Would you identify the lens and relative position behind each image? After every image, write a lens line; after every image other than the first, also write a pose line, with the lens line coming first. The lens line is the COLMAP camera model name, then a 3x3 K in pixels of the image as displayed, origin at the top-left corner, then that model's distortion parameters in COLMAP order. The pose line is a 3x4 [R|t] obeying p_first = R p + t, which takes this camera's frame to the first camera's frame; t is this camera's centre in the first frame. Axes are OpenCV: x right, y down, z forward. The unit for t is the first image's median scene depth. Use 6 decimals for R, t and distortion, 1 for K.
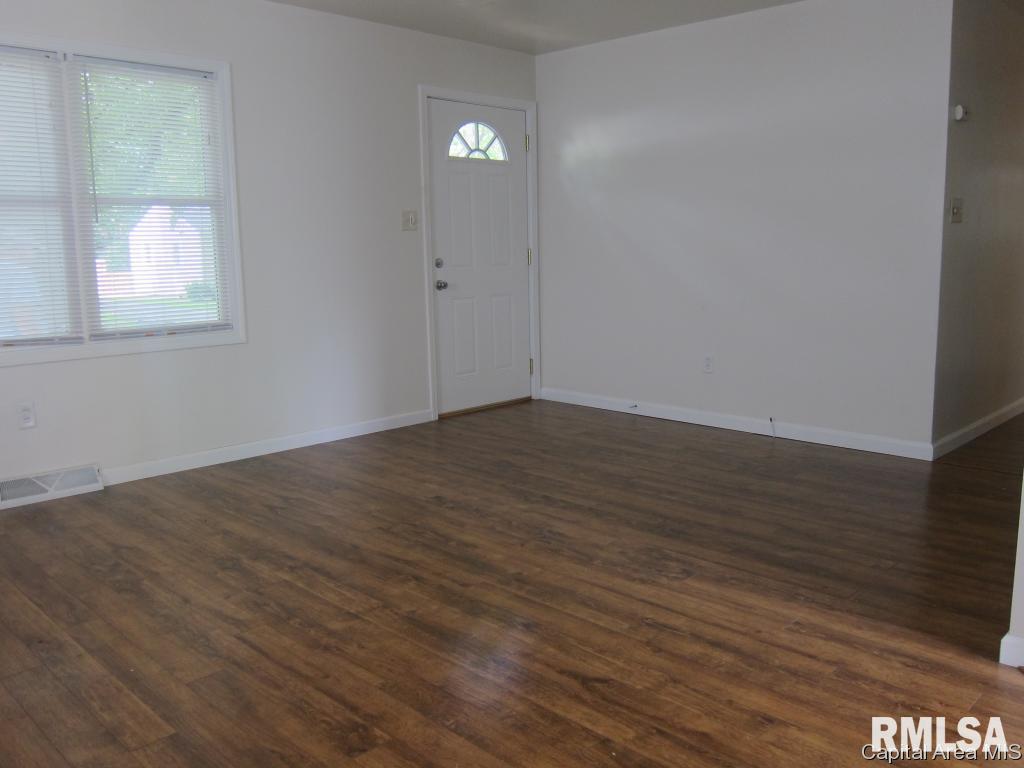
lens RADIAL K [[854.2, 0, 508.7], [0, 854.2, 385.5], [0, 0, 1]] dist [-0.054842, 0.011532]
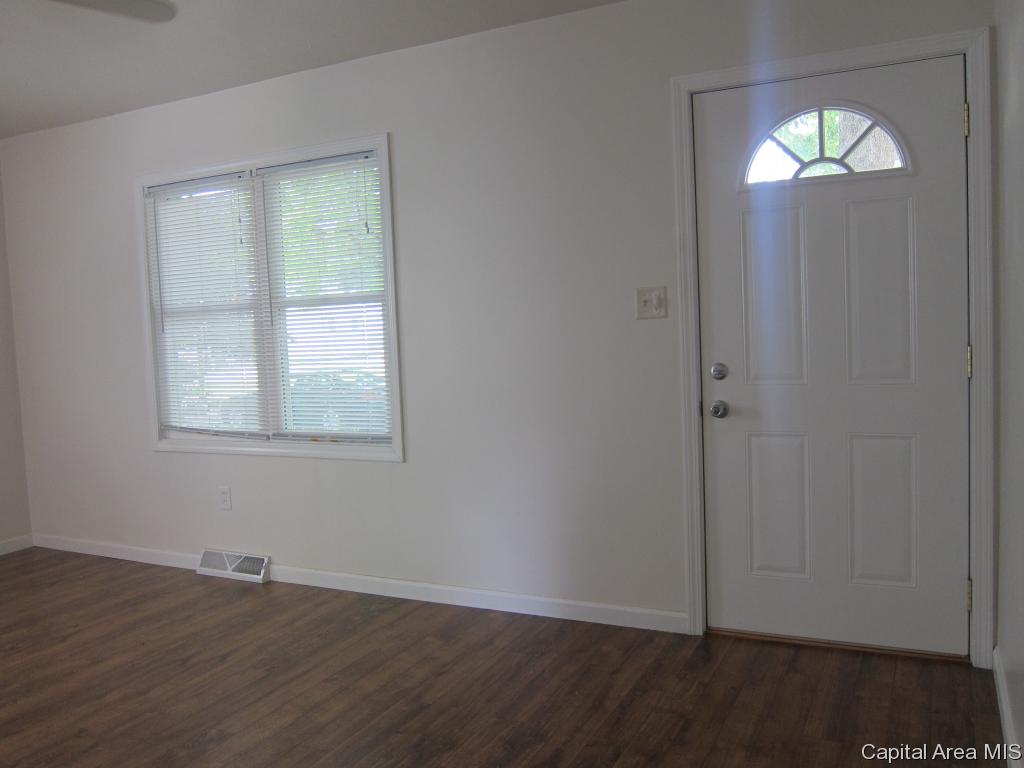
lens RADIAL K [[854.2, 0, 508.7], [0, 854.2, 385.5], [0, 0, 1]] dist [-0.054842, 0.011532]
pose [[0.308411, 0.070219, -0.948658, 0.610528], [-0.115765, 0.992630, 0.035839, -0.199475], [0.944183, 0.098769, 0.314267, 0.988237]]
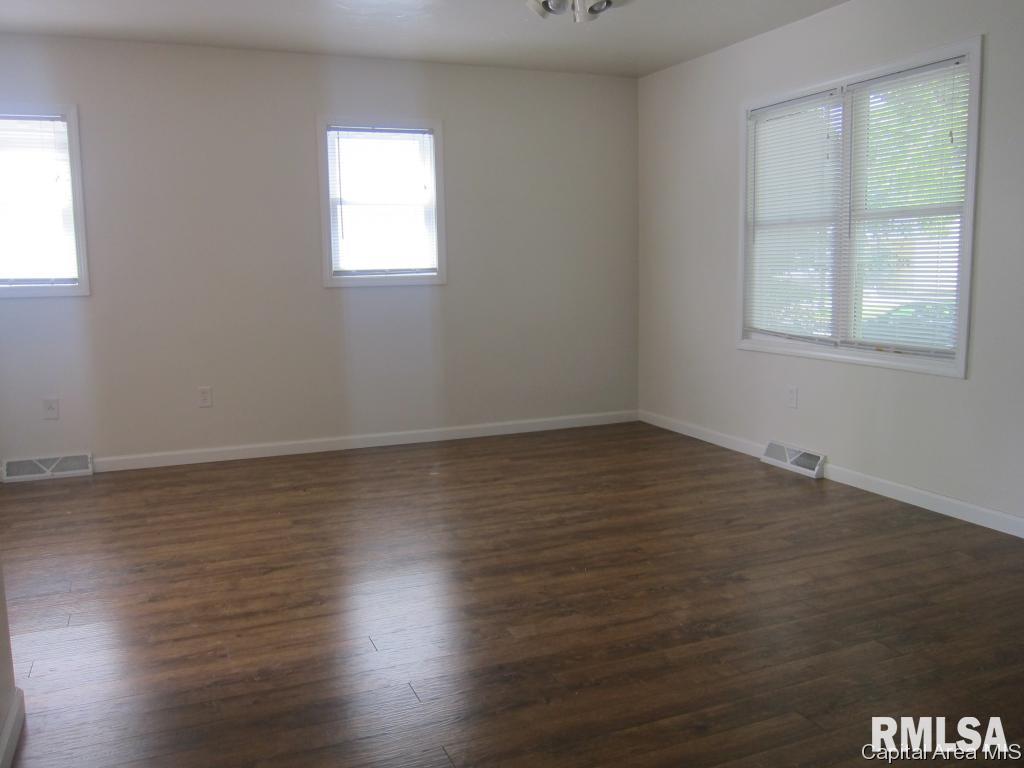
lens RADIAL K [[854.2, 0, 508.7], [0, 854.2, 385.5], [0, 0, 1]] dist [-0.054842, 0.011532]
pose [[-0.385494, 0.146373, -0.911026, 0.713484], [-0.128952, 0.969102, 0.210269, -0.188524], [0.913655, 0.198536, -0.354708, 1.060190]]
